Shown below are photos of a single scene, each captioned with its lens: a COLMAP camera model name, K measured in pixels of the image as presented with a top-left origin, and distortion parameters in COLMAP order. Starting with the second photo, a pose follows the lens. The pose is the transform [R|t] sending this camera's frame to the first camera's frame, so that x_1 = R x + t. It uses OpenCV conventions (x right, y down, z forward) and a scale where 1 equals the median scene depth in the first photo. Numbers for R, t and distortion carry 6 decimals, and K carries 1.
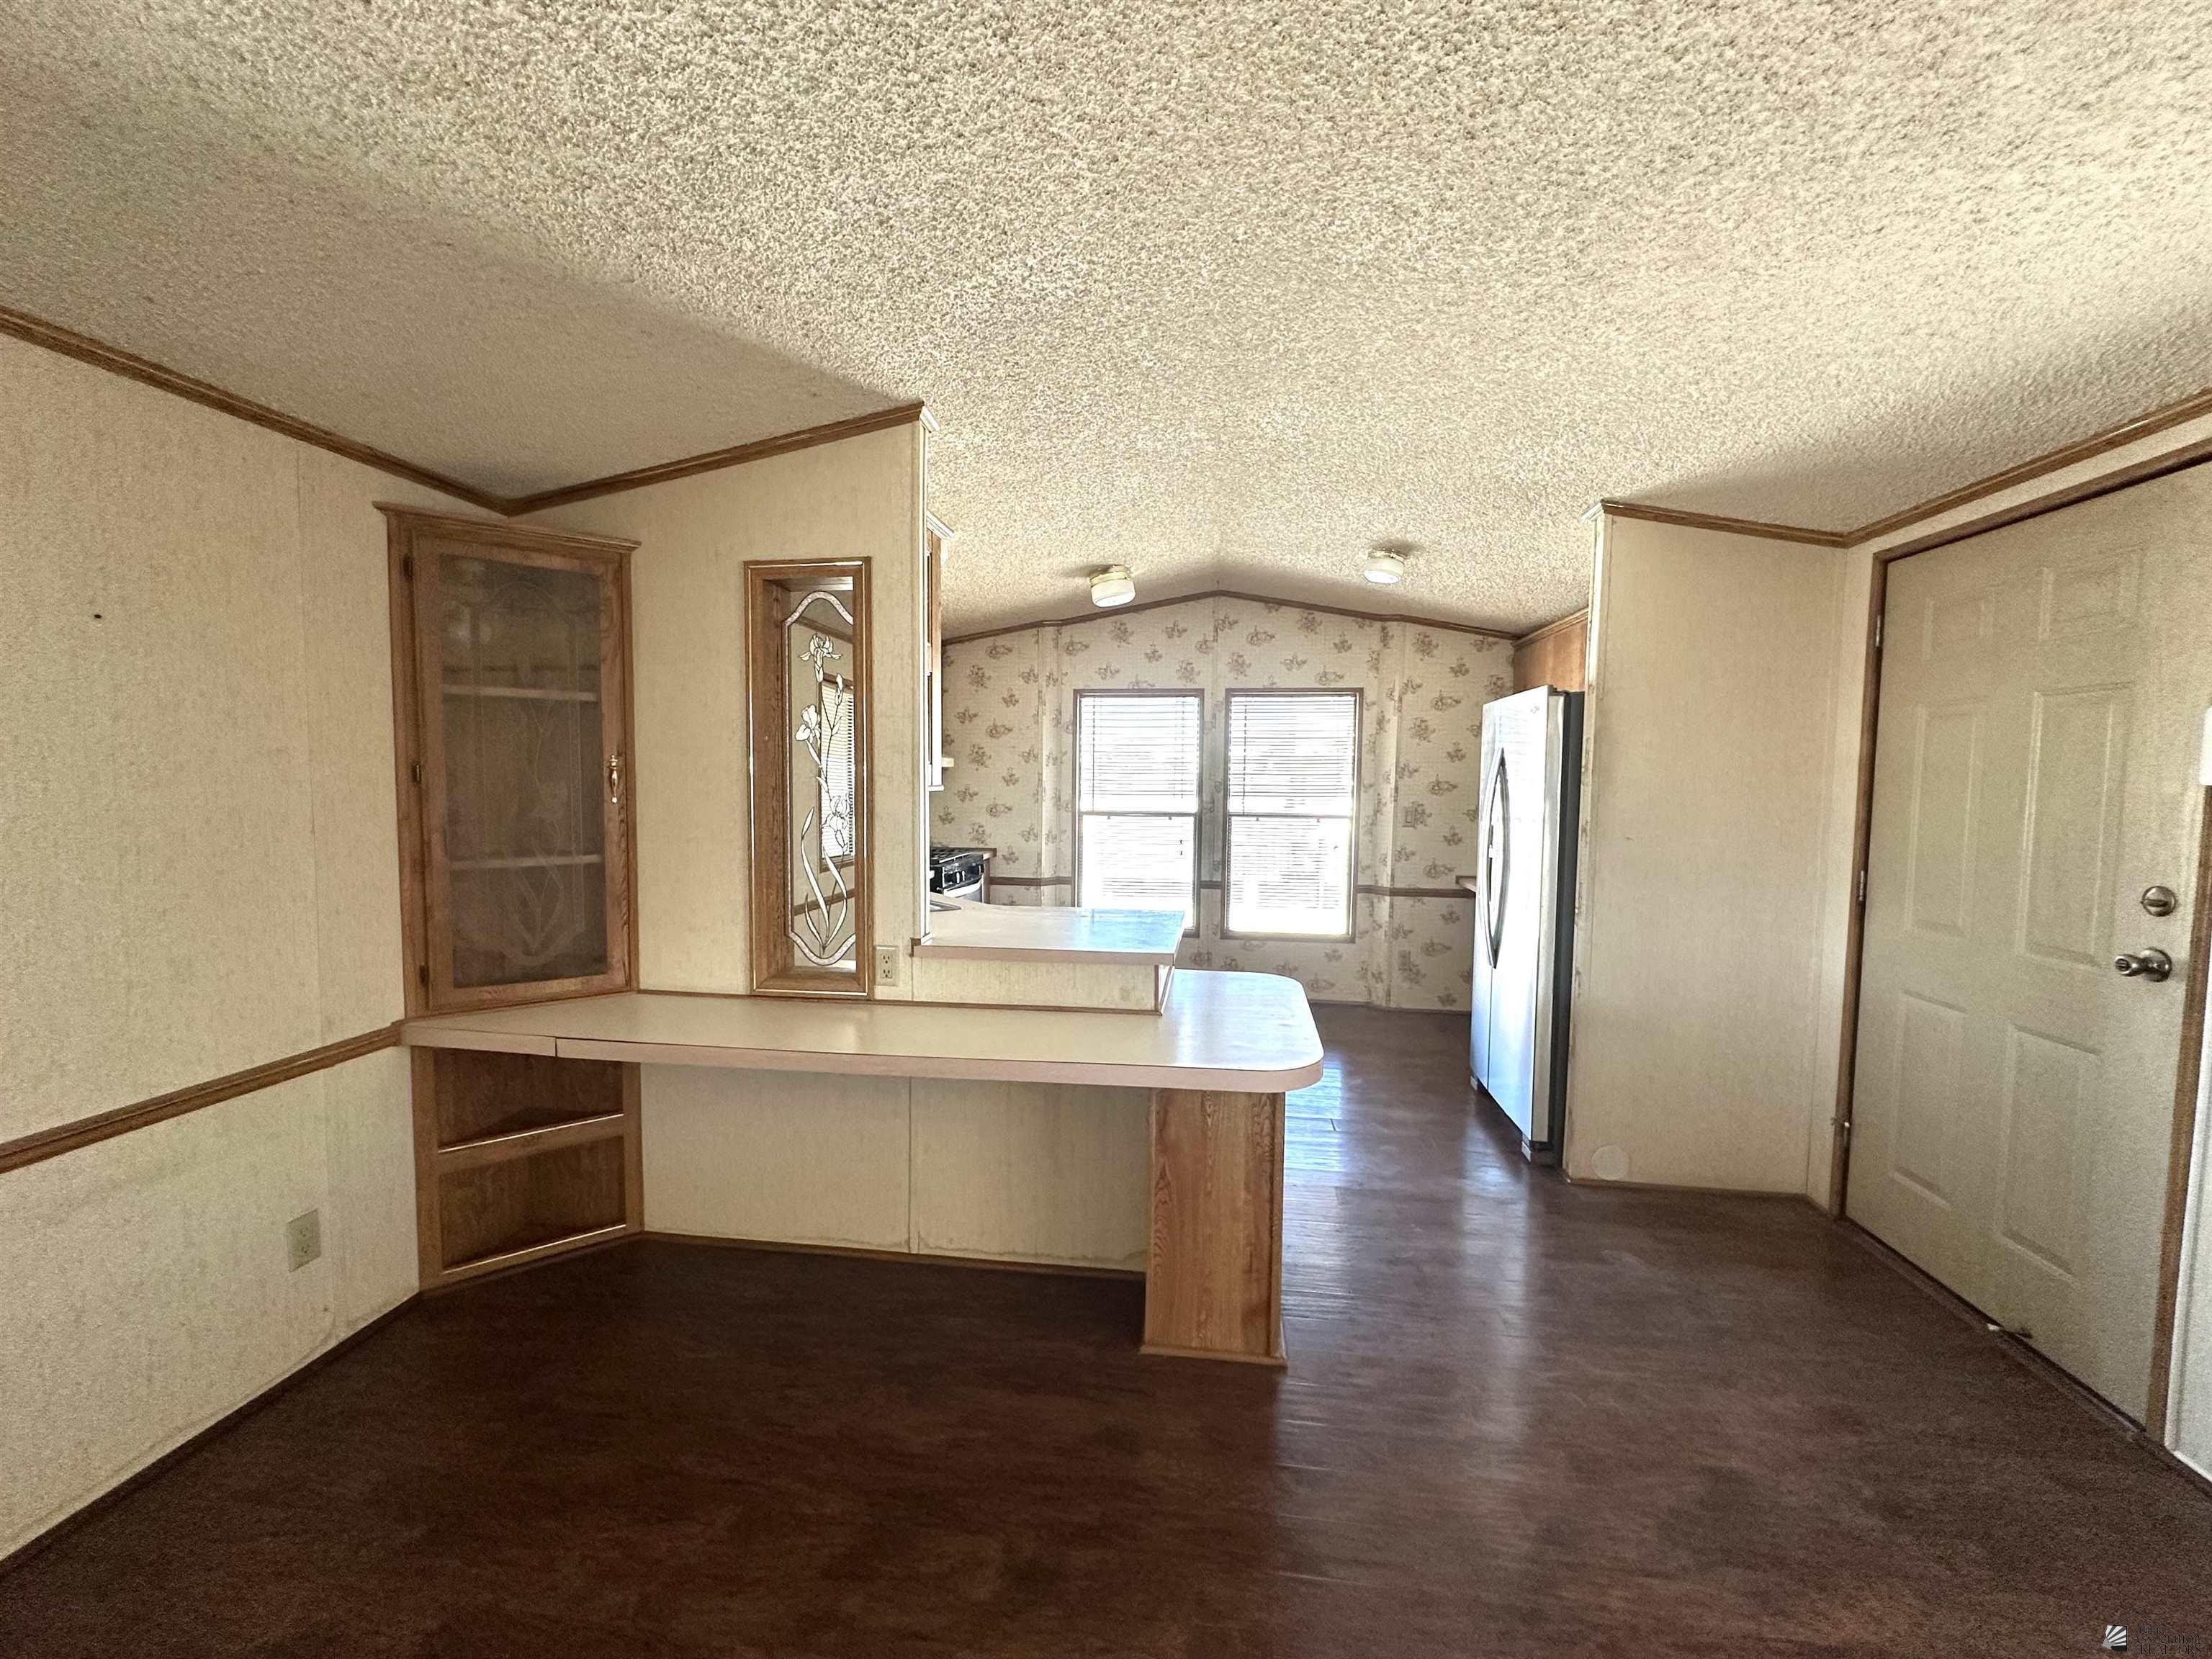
lens RADIAL K [[879.7, 0, 1106.0], [0, 879.7, 829.5], [0, 0, 1]] dist [-0.000332, 0.000728]
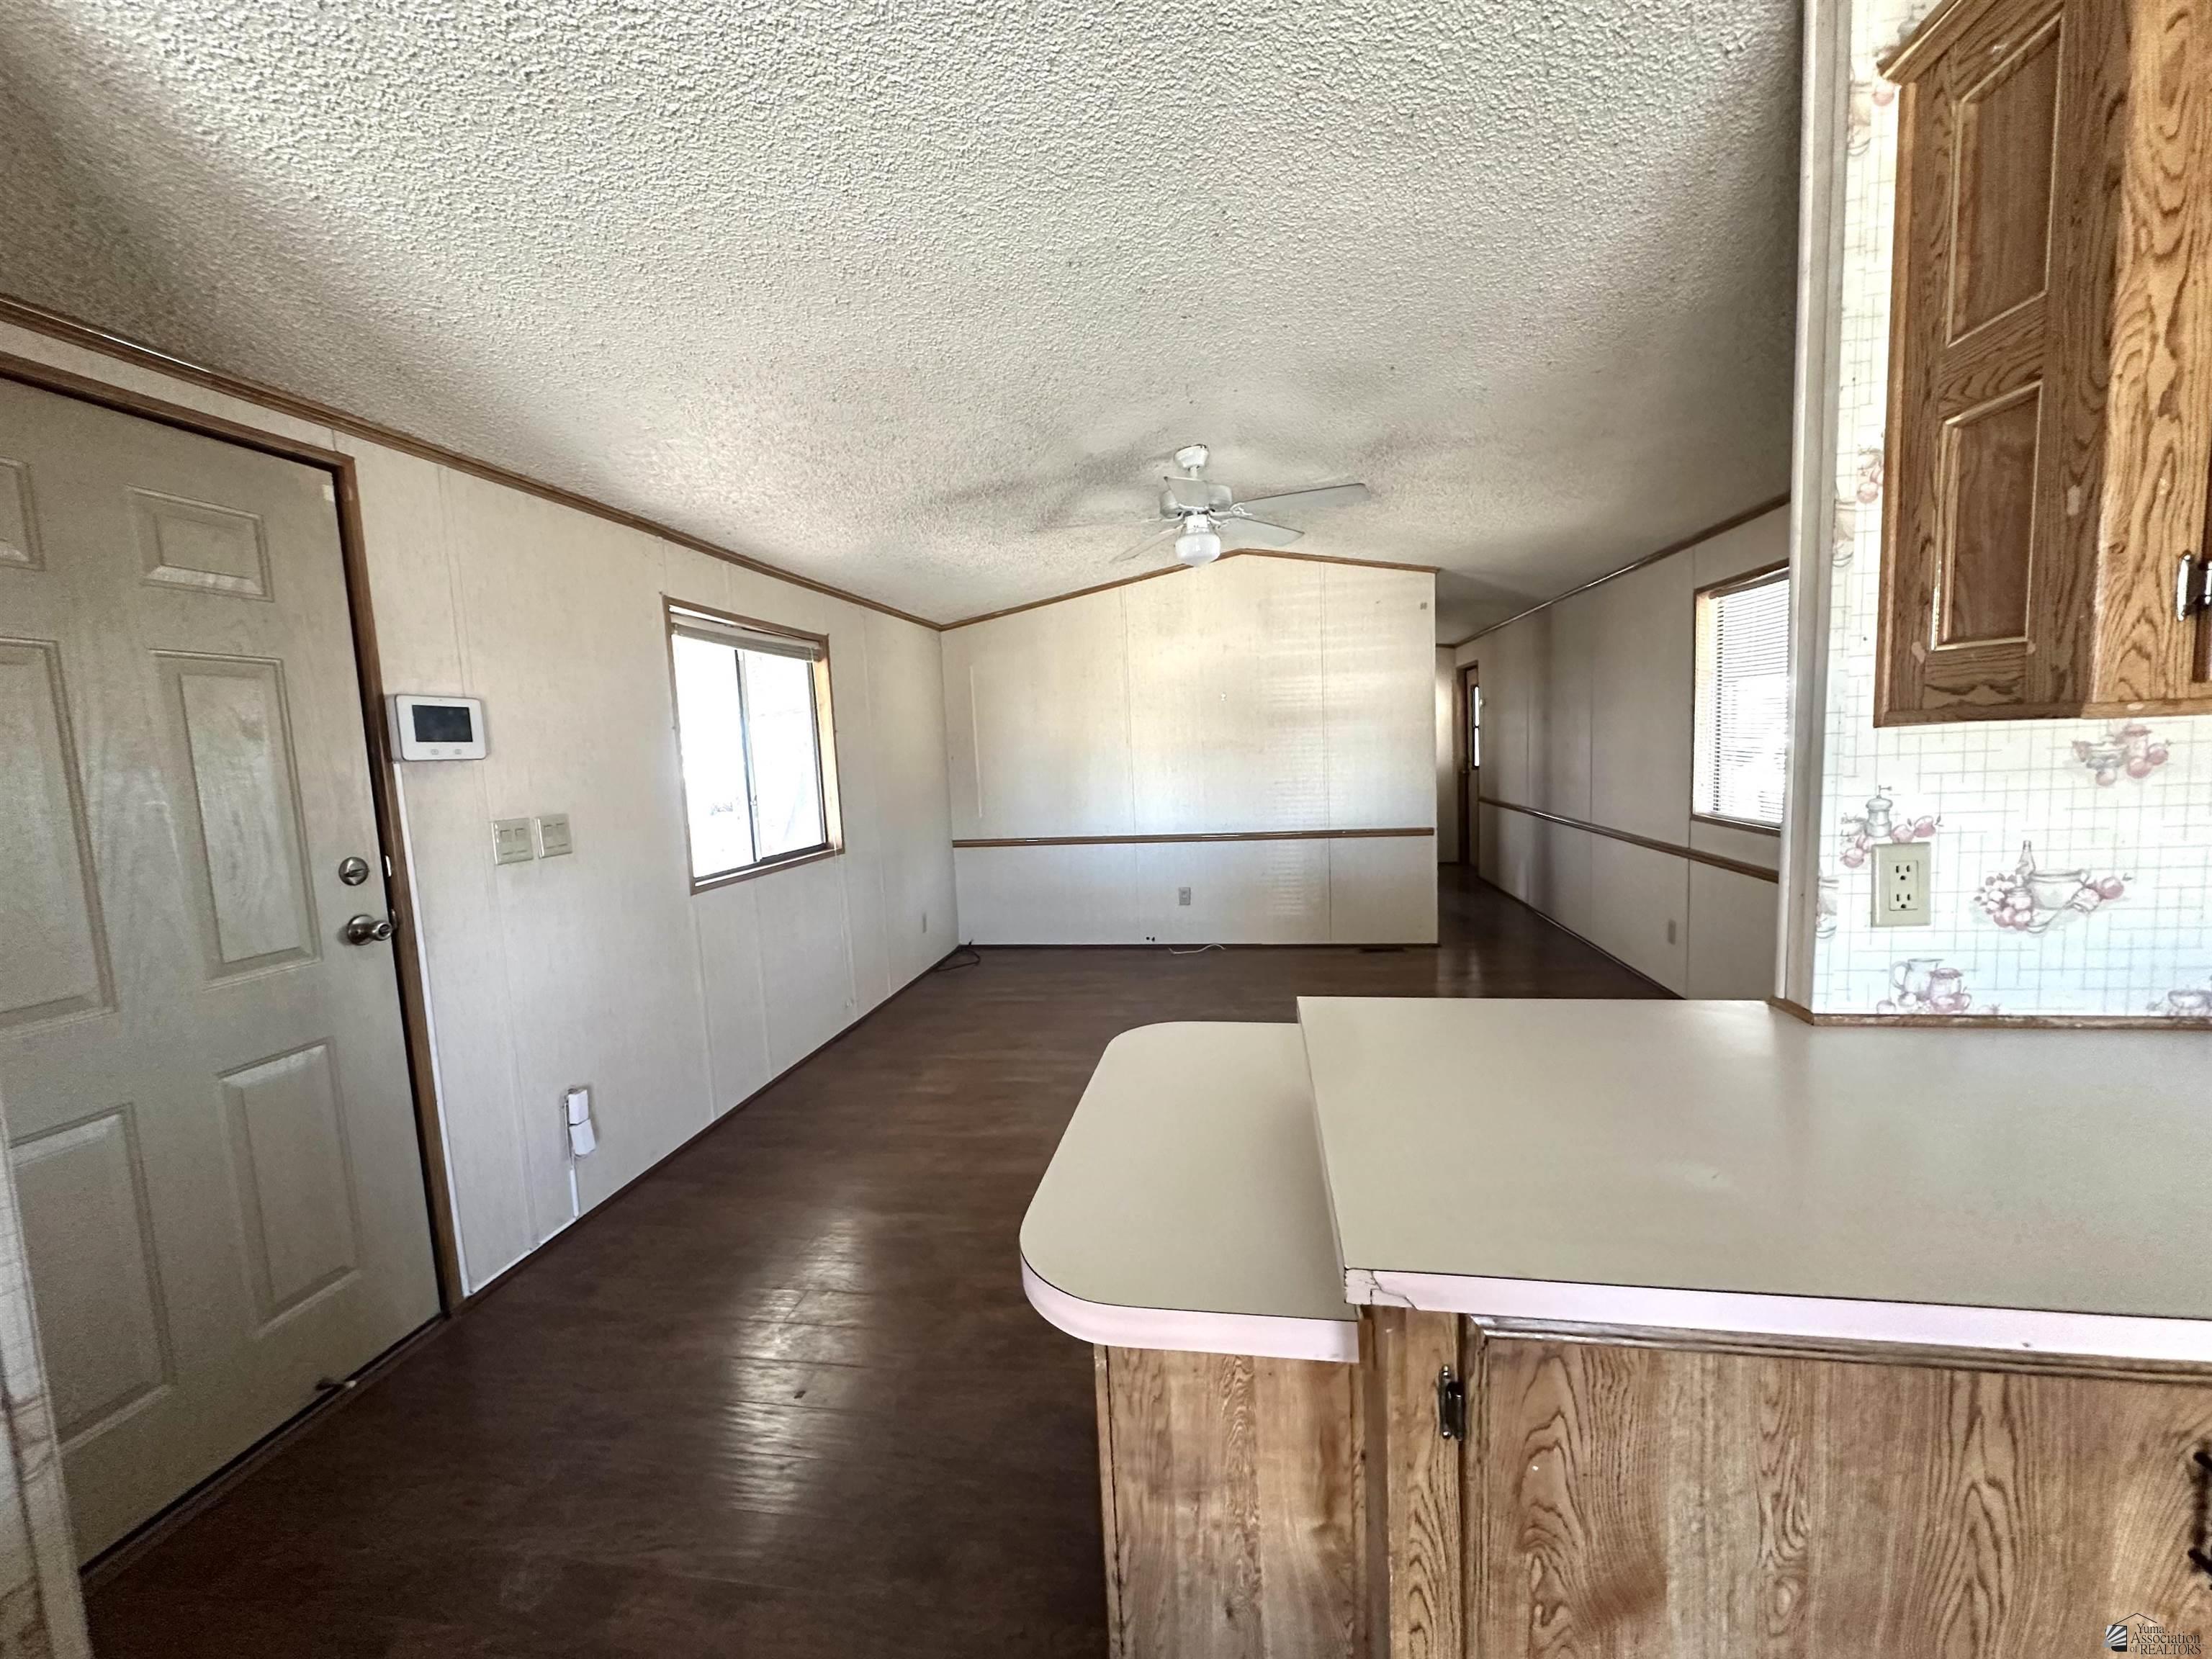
lens RADIAL K [[879.7, 0, 1106.0], [0, 879.7, 829.5], [0, 0, 1]] dist [-0.000332, 0.000728]
pose [[-0.998943, 0.034076, 0.030837, 0.237147], [0.038649, 0.985955, 0.162476, -0.107597], [-0.024867, 0.163496, -0.986231, 2.008220]]
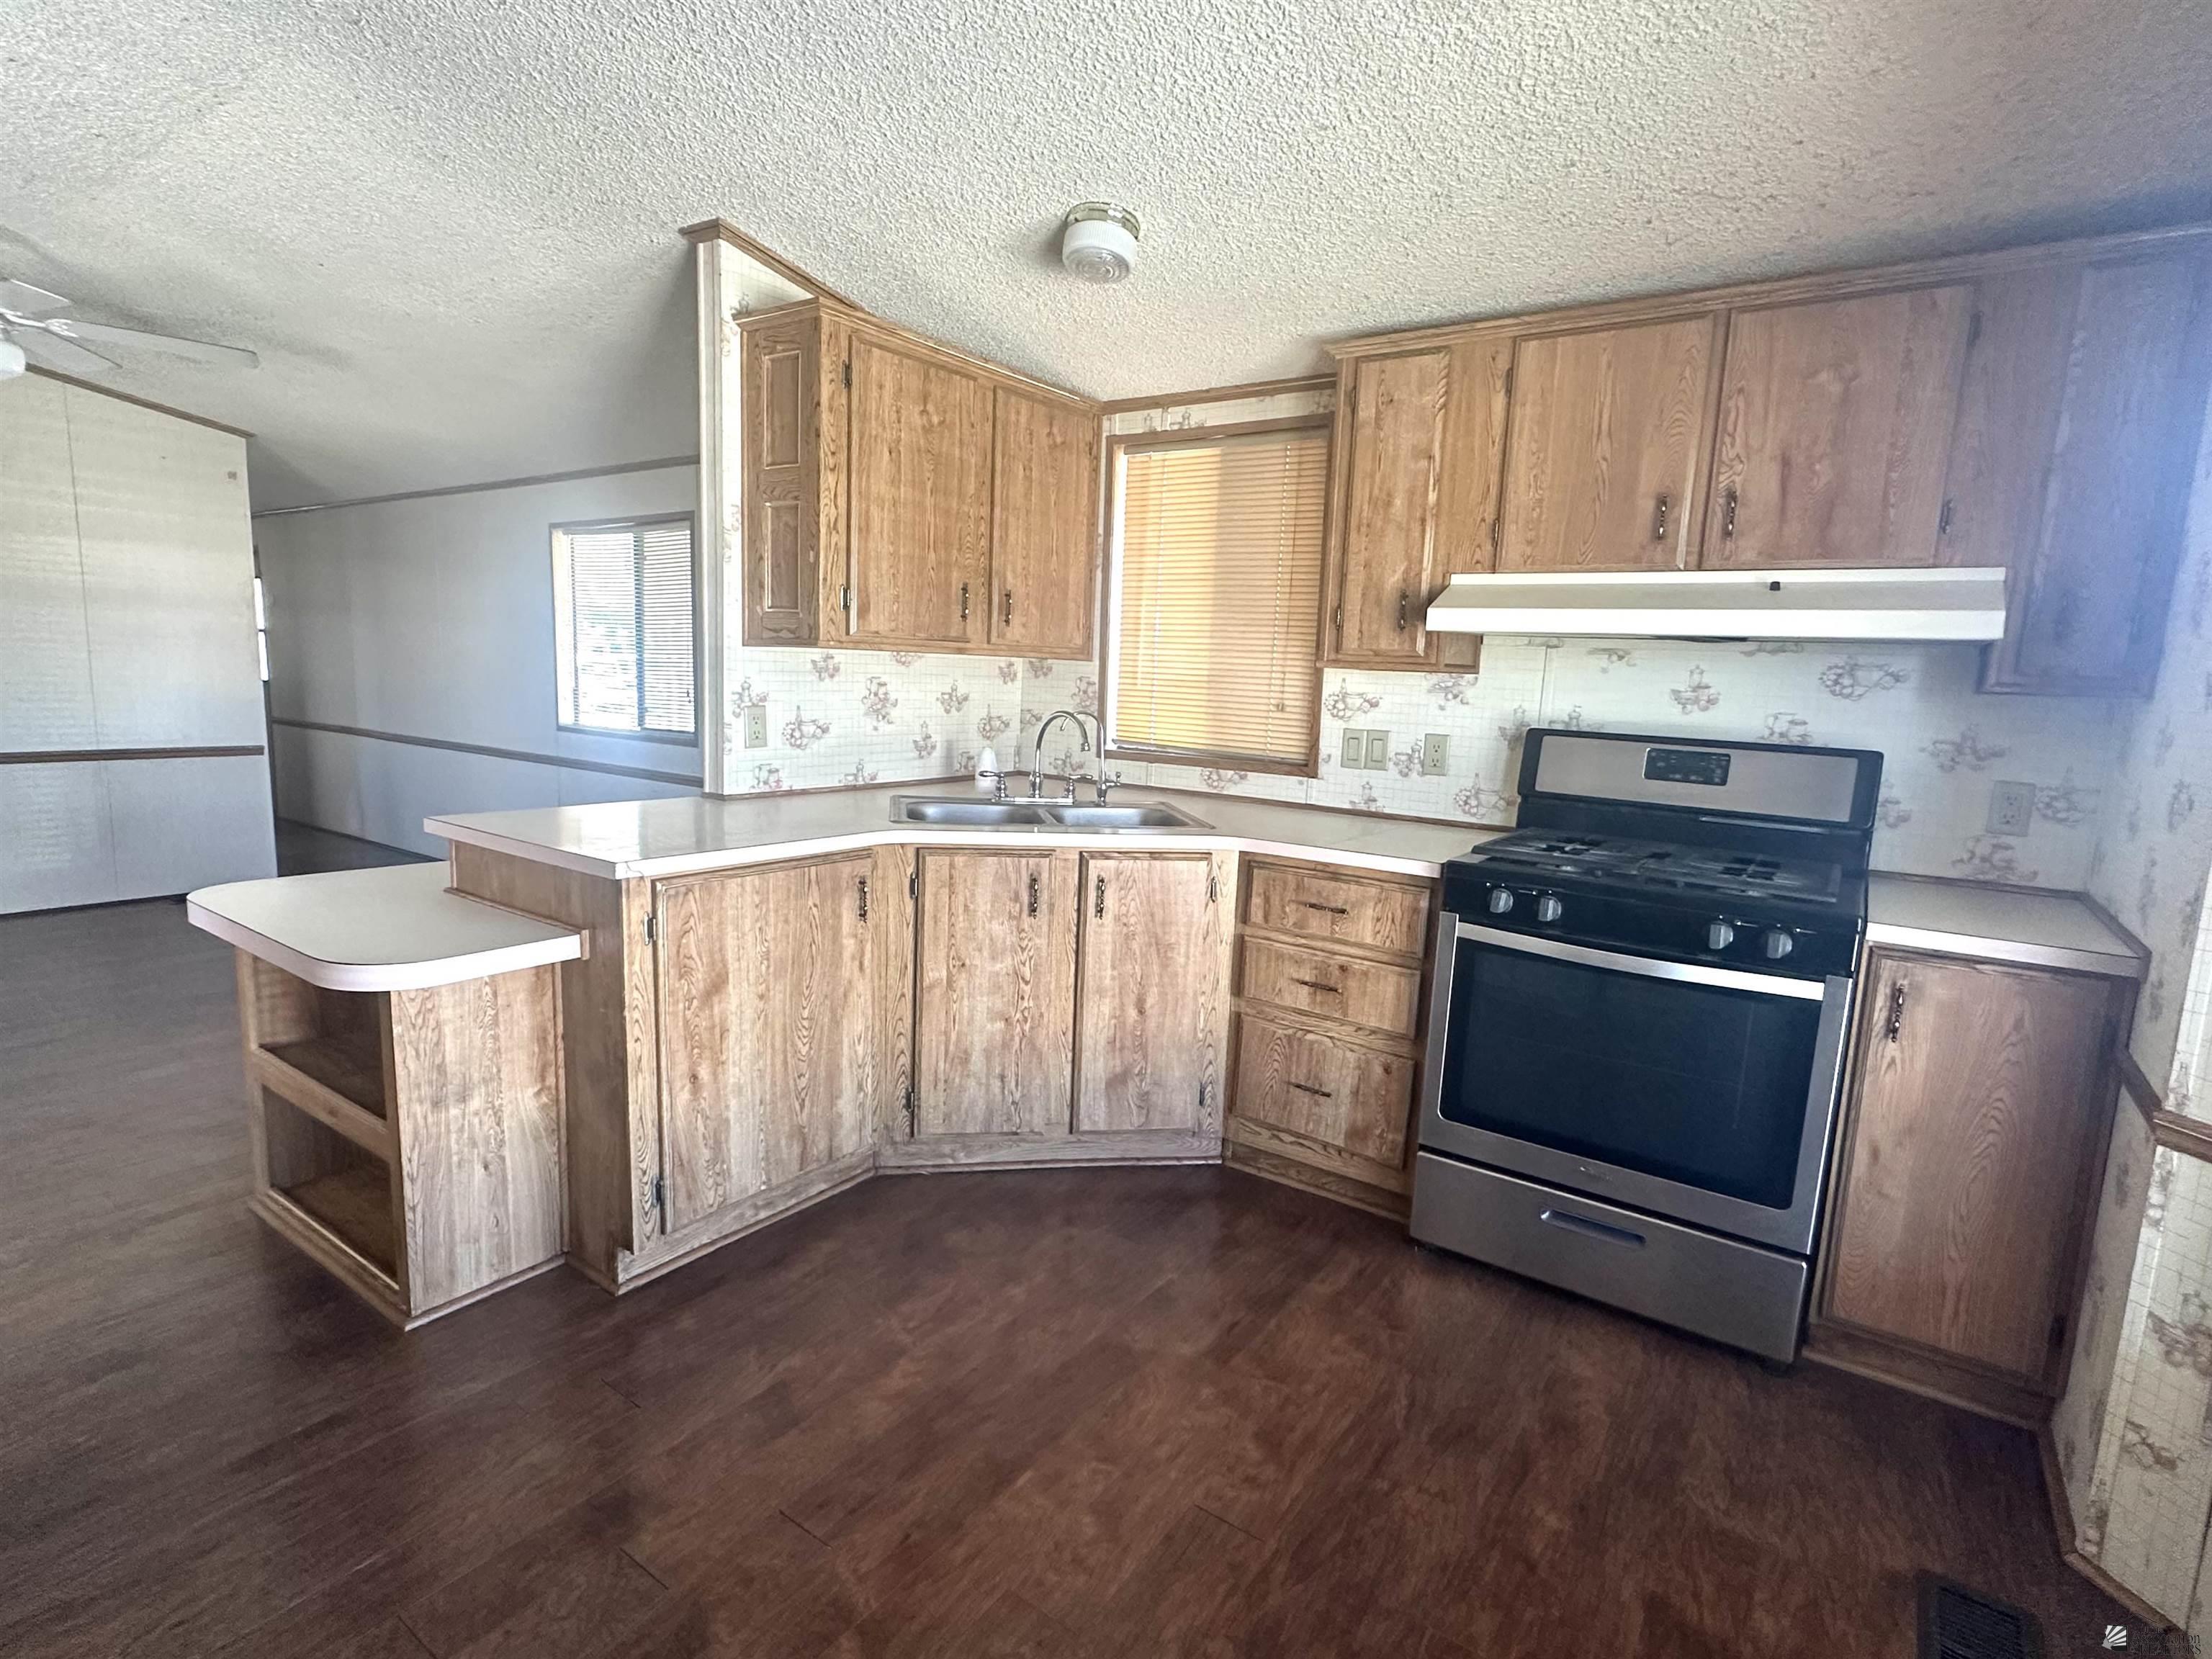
lens RADIAL K [[1109.2, 0, 1106.0], [0, 1109.2, 829.5], [0, 0, 1]] dist [-0.005596, -0.000602]
pose [[-0.459988, 0.101040, -0.882157, 1.491749], [-0.100630, 0.981171, 0.164853, -0.116309], [0.882204, 0.164602, -0.441160, 3.068608]]
